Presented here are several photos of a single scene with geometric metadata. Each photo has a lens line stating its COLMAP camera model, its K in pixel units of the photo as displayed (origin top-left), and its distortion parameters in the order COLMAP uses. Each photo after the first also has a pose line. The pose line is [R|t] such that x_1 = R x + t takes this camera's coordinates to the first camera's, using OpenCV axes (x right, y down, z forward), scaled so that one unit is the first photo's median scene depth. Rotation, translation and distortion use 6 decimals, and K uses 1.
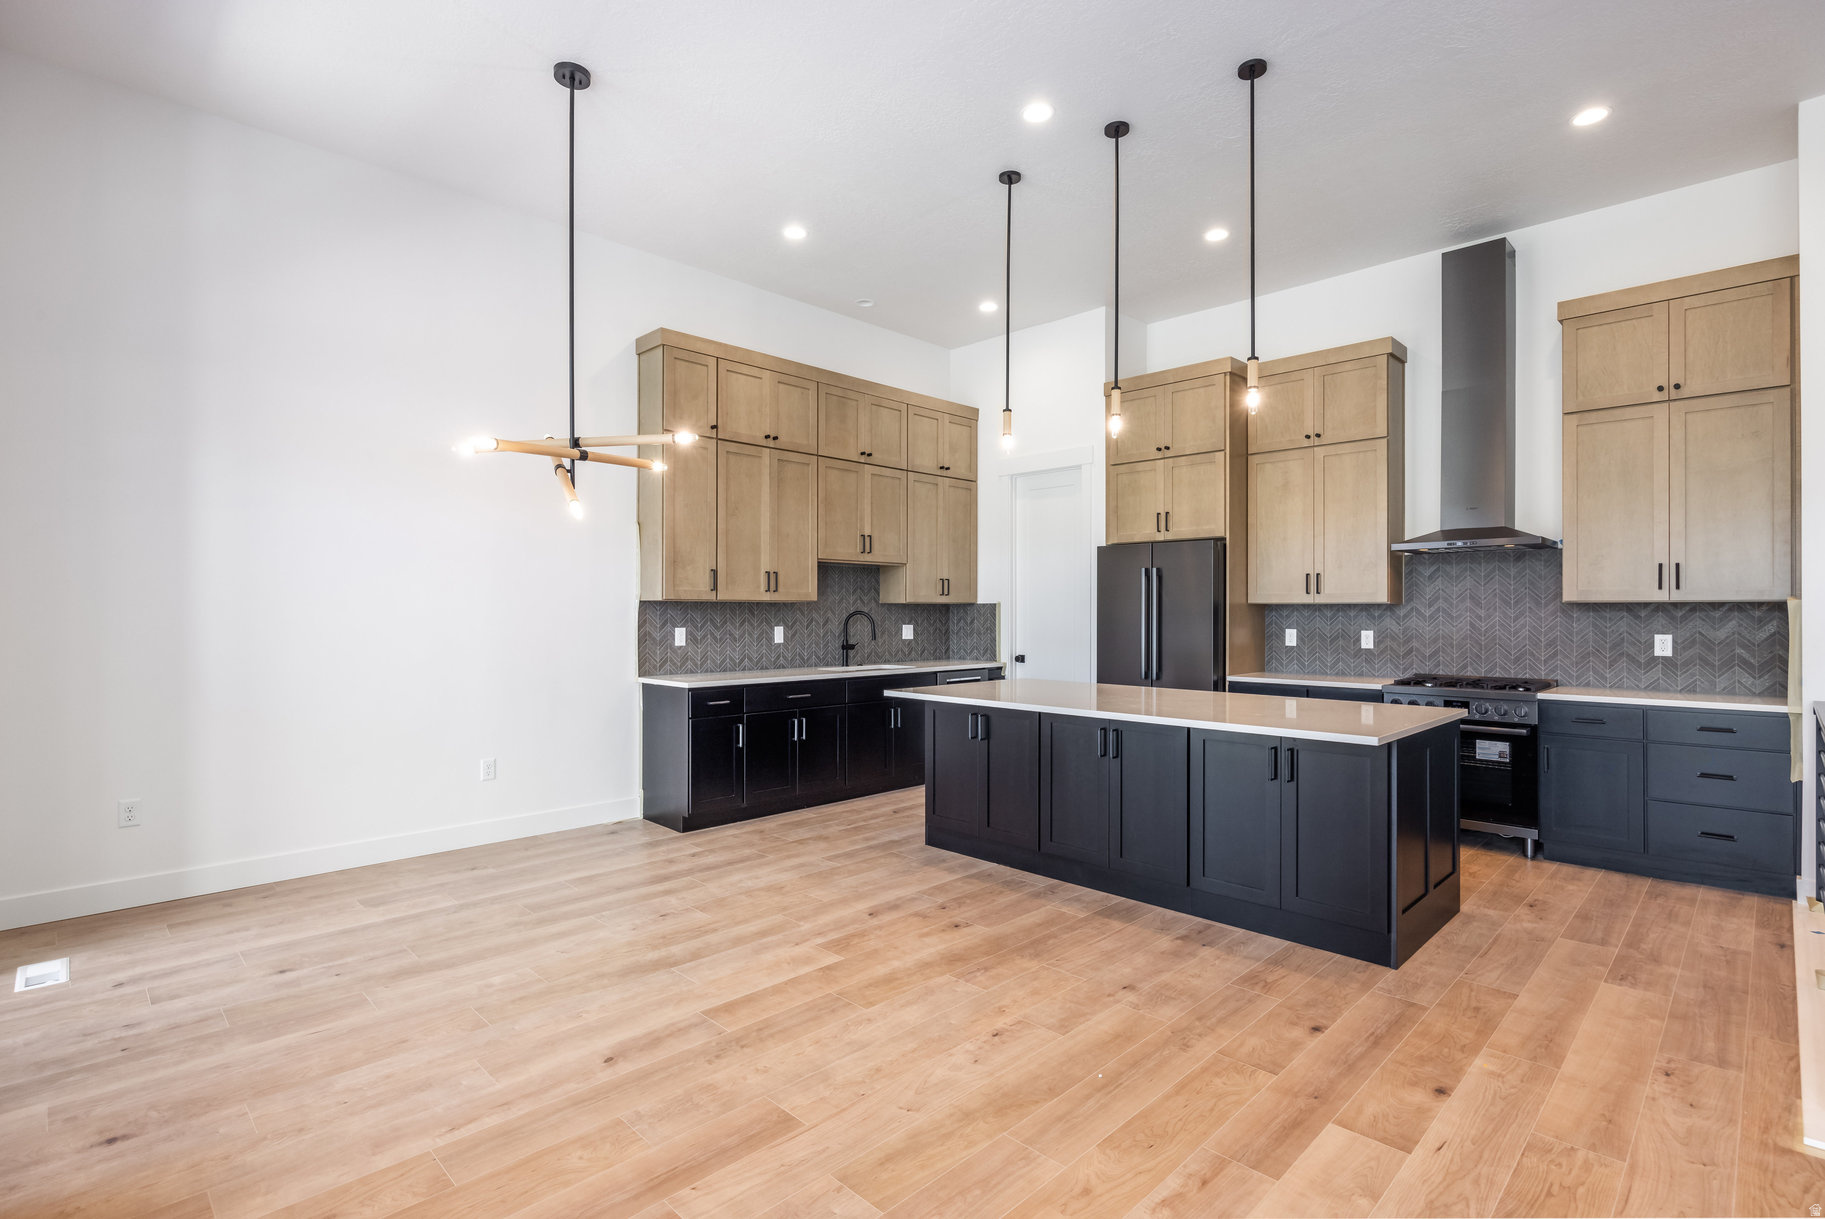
lens RADIAL K [[862.3, 0, 887.4], [0, 862.3, 611.1], [0, 0, 1]] dist [-0.004074, 0.001295]
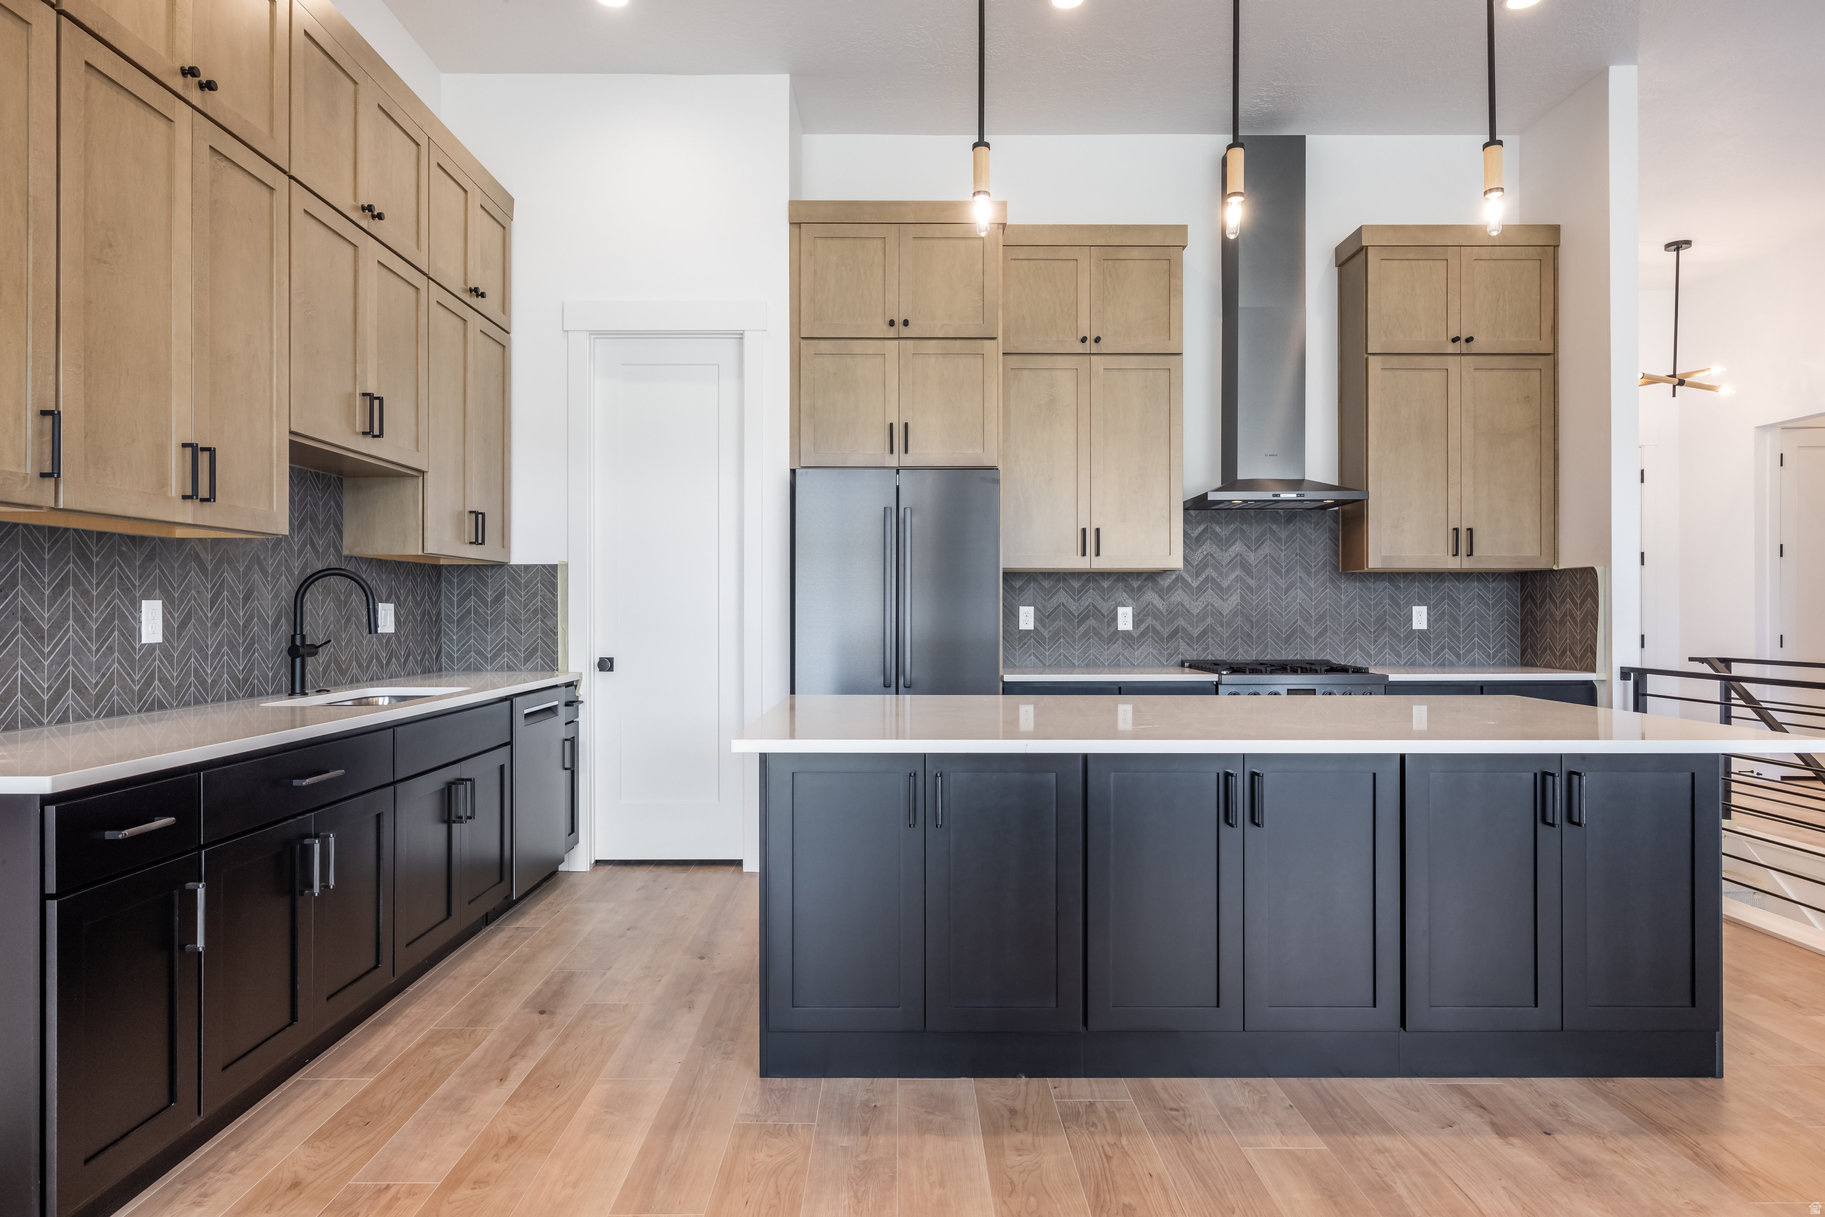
lens RADIAL K [[1103.2, 0, 1025.5], [0, 1103.2, 590.5], [0, 0, 1]] dist [0.002673, 0.004001]
pose [[0.694672, 0.008078, 0.719281, -0.252541], [-0.000266, 0.999940, -0.010974, 0.022984], [-0.719327, 0.007432, 0.694632, 0.463935]]
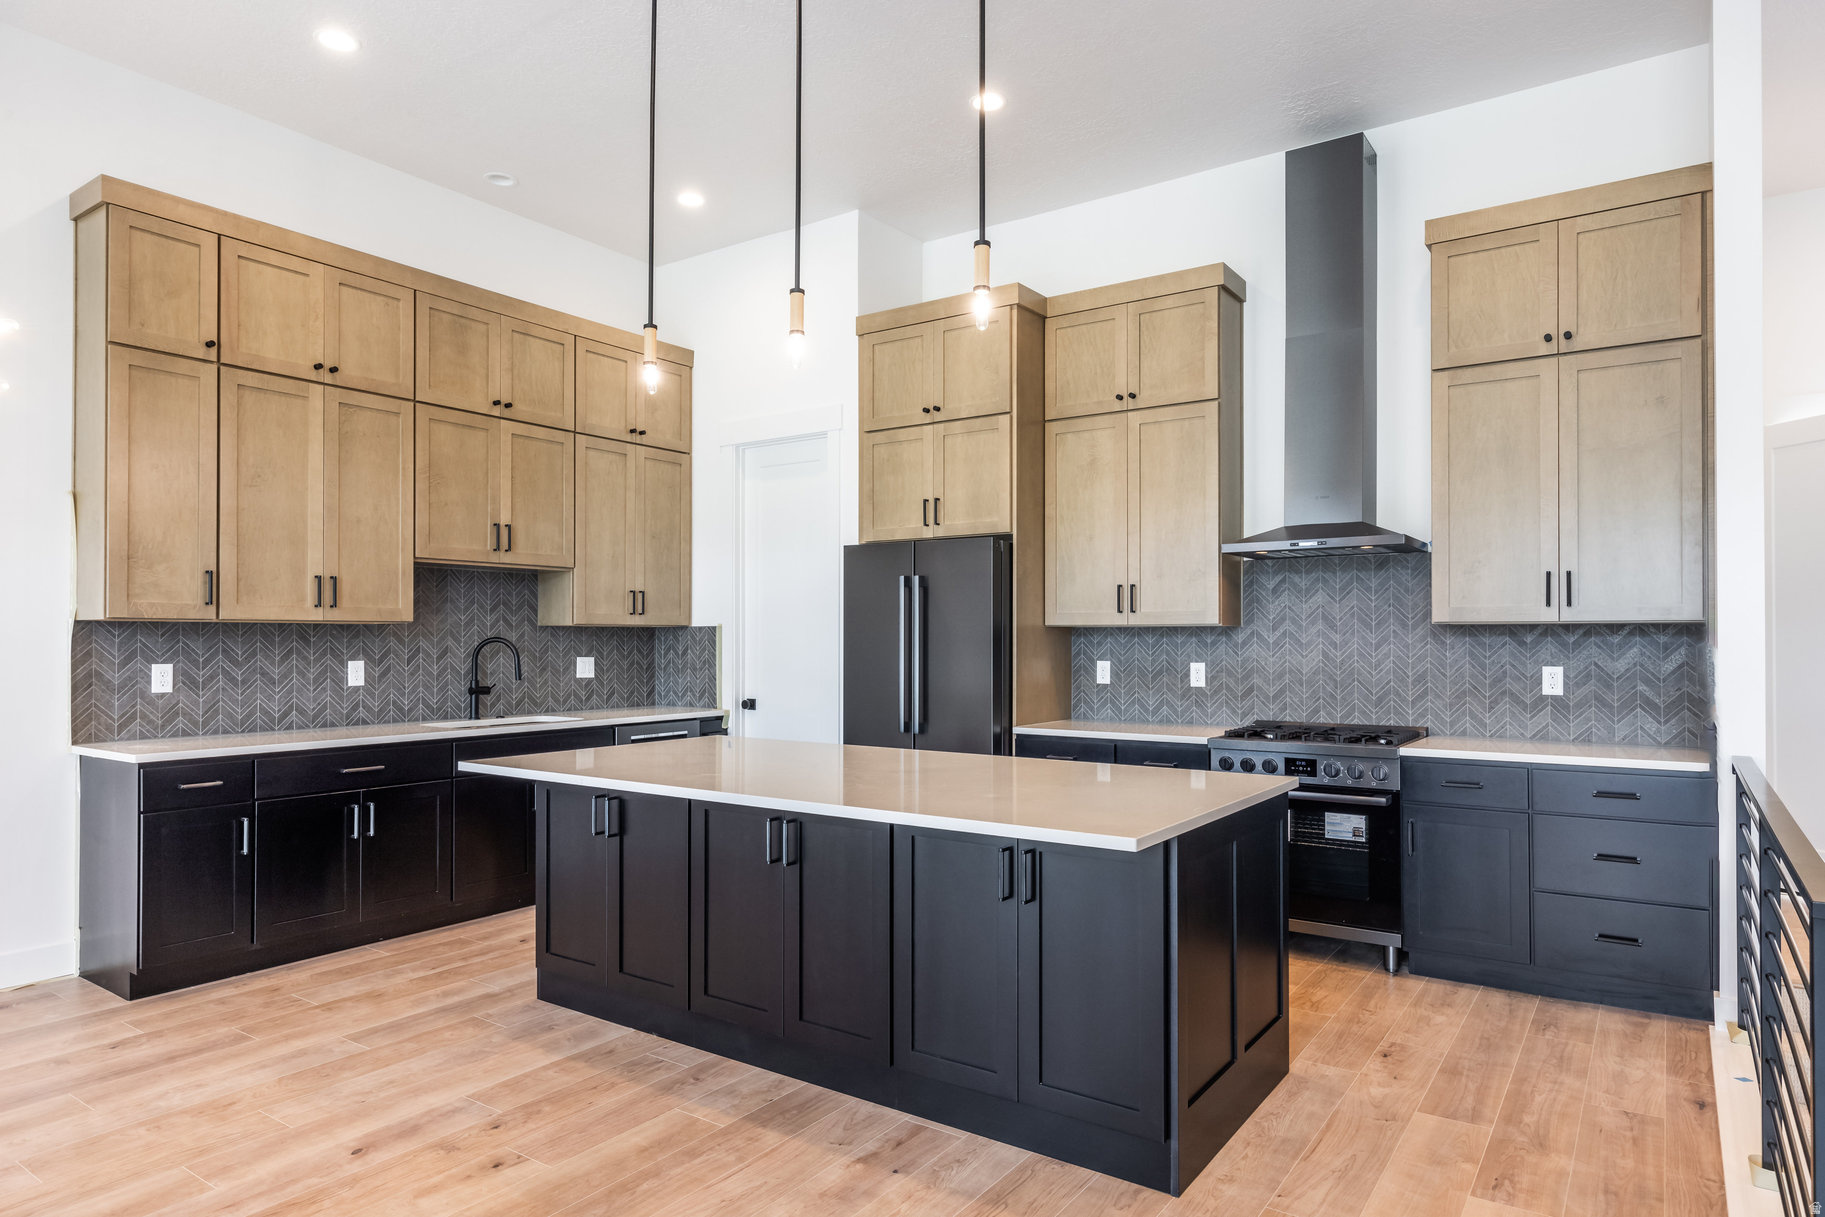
lens RADIAL K [[1103.2, 0, 844.2], [0, 1103.2, 634.8], [0, 0, 1]] dist [0.002673, 0.004001]
pose [[0.987145, -0.001021, 0.159825, 0.128260], [0.001513, 0.999994, -0.002954, 0.001370], [-0.159821, 0.003157, 0.987141, 0.136441]]
